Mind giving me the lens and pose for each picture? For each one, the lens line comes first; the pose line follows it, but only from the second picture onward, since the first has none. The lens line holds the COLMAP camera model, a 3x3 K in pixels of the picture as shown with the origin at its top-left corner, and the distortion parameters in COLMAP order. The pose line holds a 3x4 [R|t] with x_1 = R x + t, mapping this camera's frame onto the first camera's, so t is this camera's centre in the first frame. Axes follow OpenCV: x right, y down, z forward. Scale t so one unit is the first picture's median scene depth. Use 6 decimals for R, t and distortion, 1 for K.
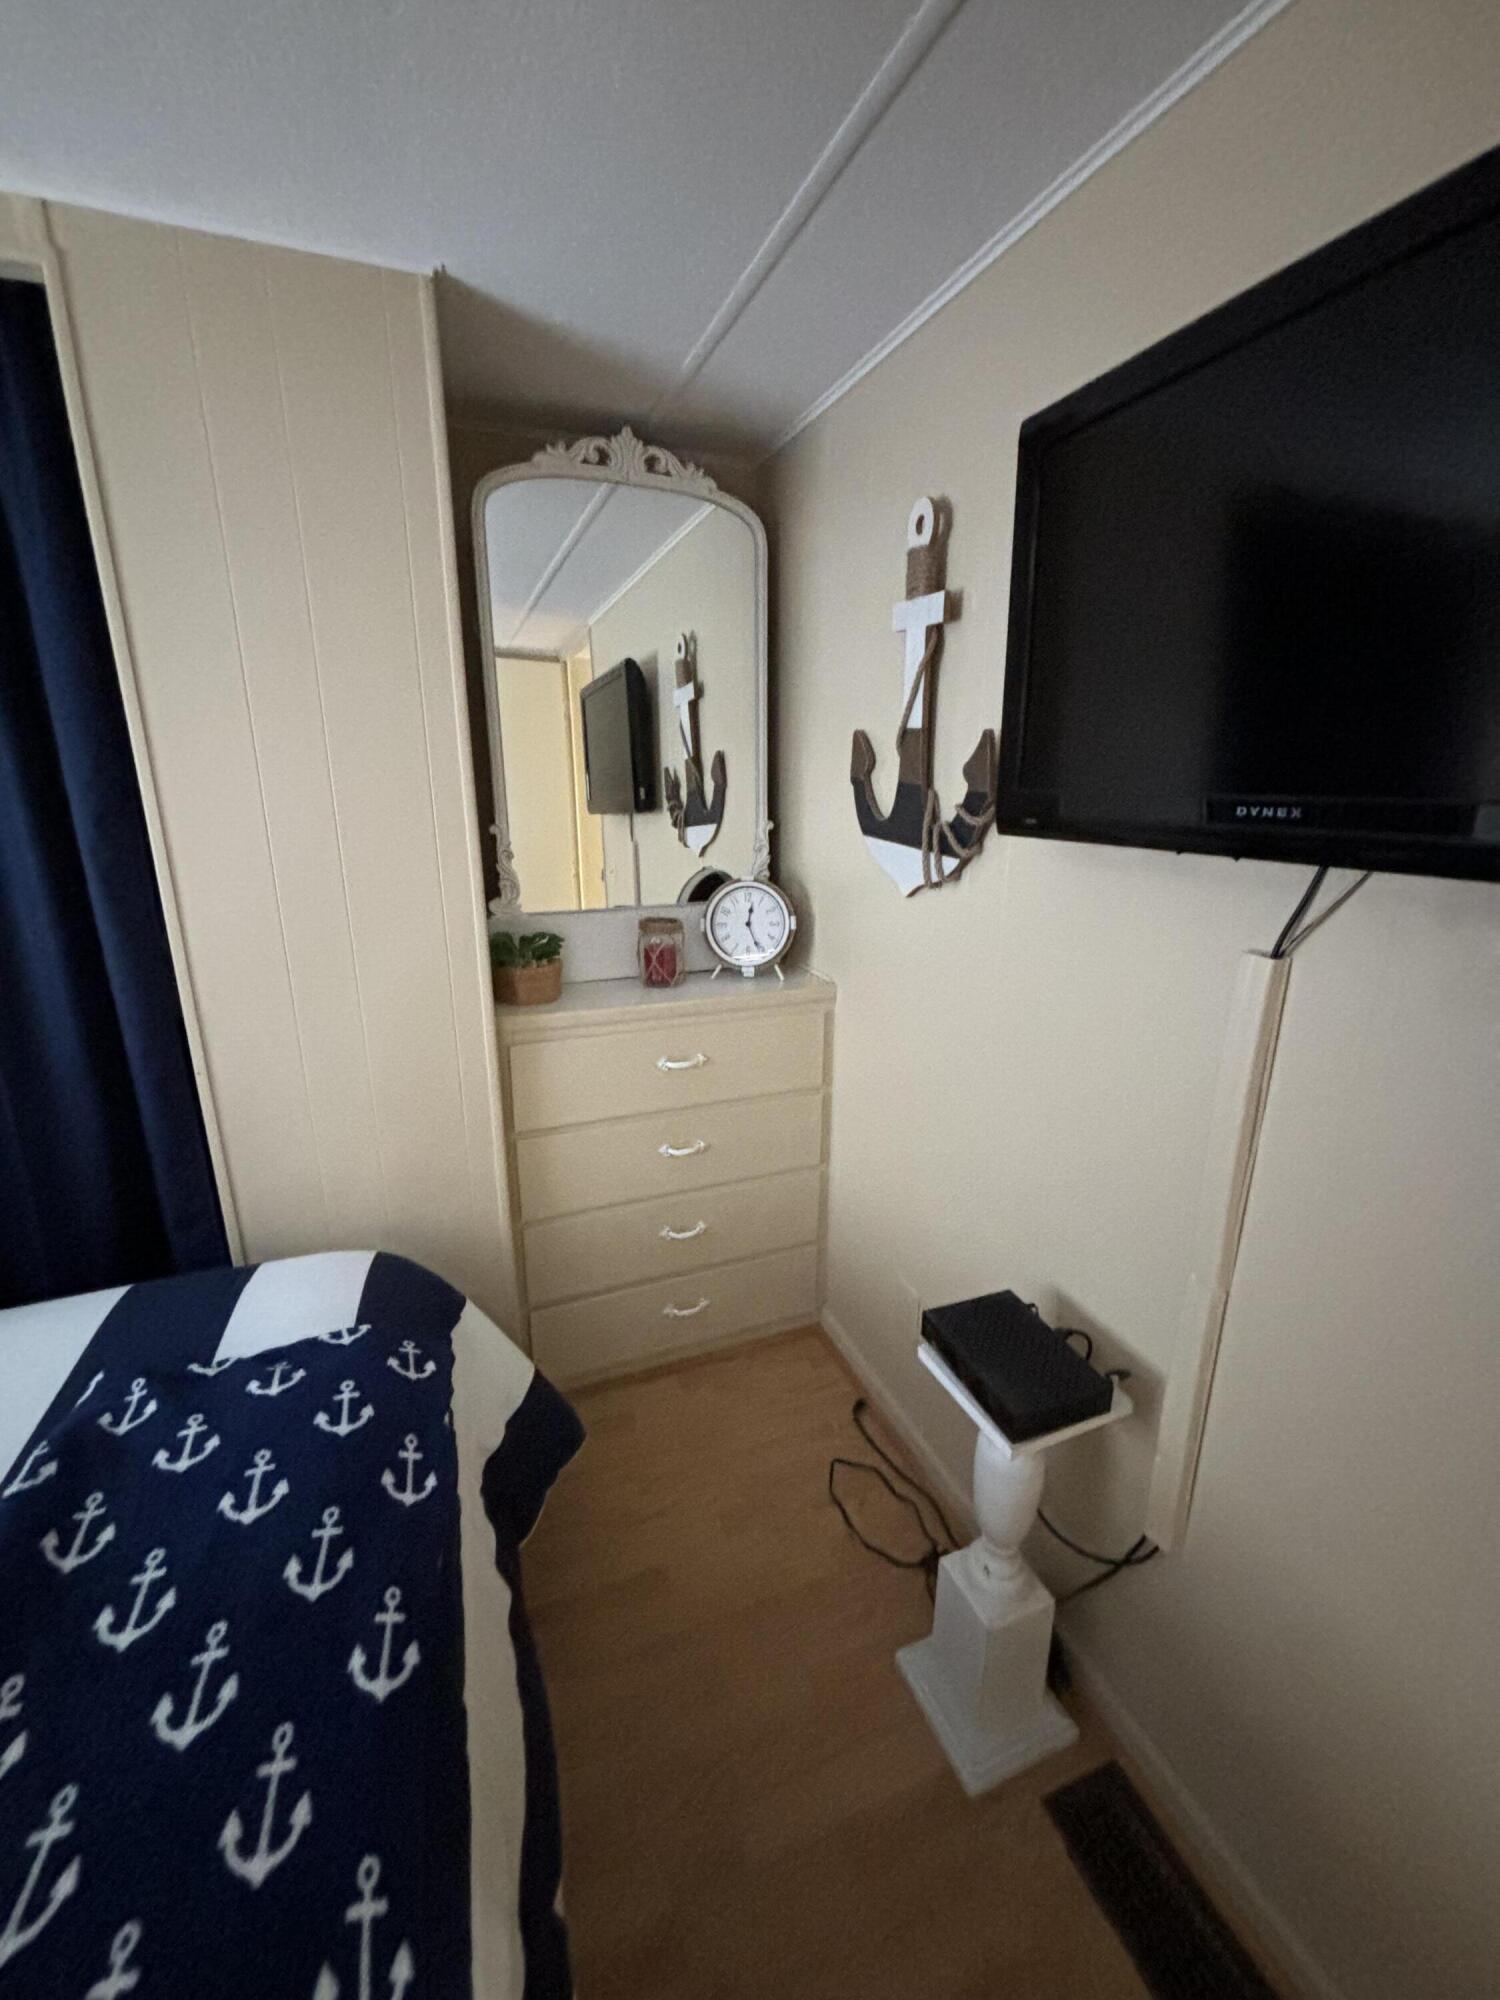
lens RADIAL K [[805.9, 0, 753.3], [0, 805.9, 999.0], [0, 0, 1]] dist [-0.001407, -0.000166]
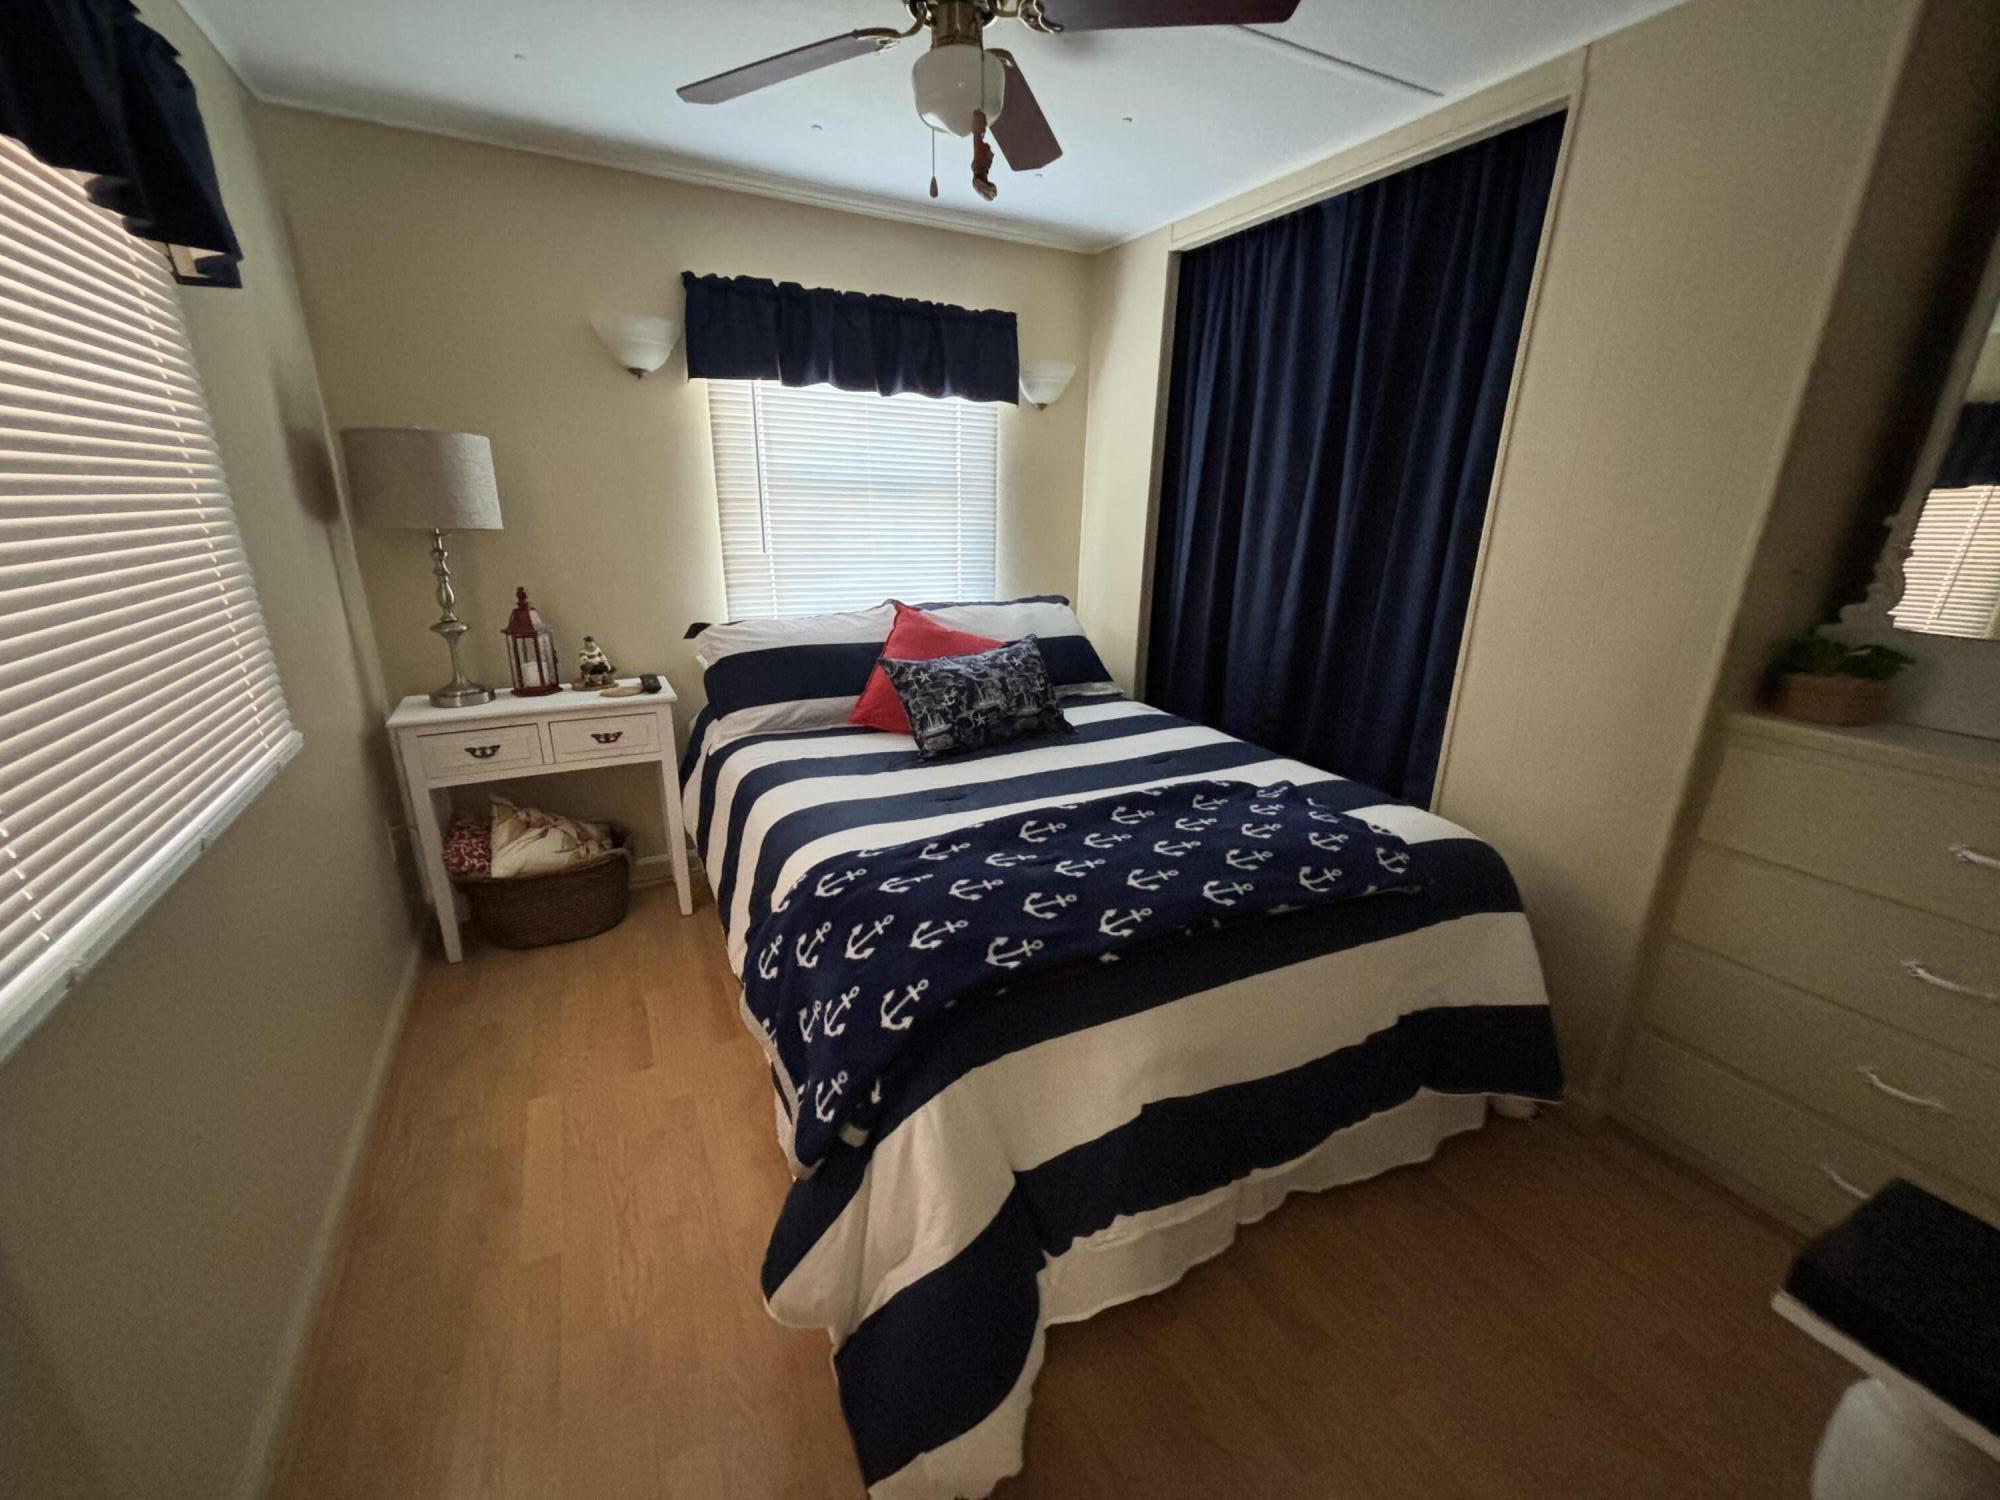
lens RADIAL K [[805.9, 0, 994.4], [0, 805.9, 755.9], [0, 0, 1]] dist [-0.001407, -0.000166]
pose [[0.091919, 0.309500, -0.946446, 0.768342], [-0.296610, 0.915835, 0.270683, 0.107135], [0.950565, 0.255845, 0.175983, 0.047228]]
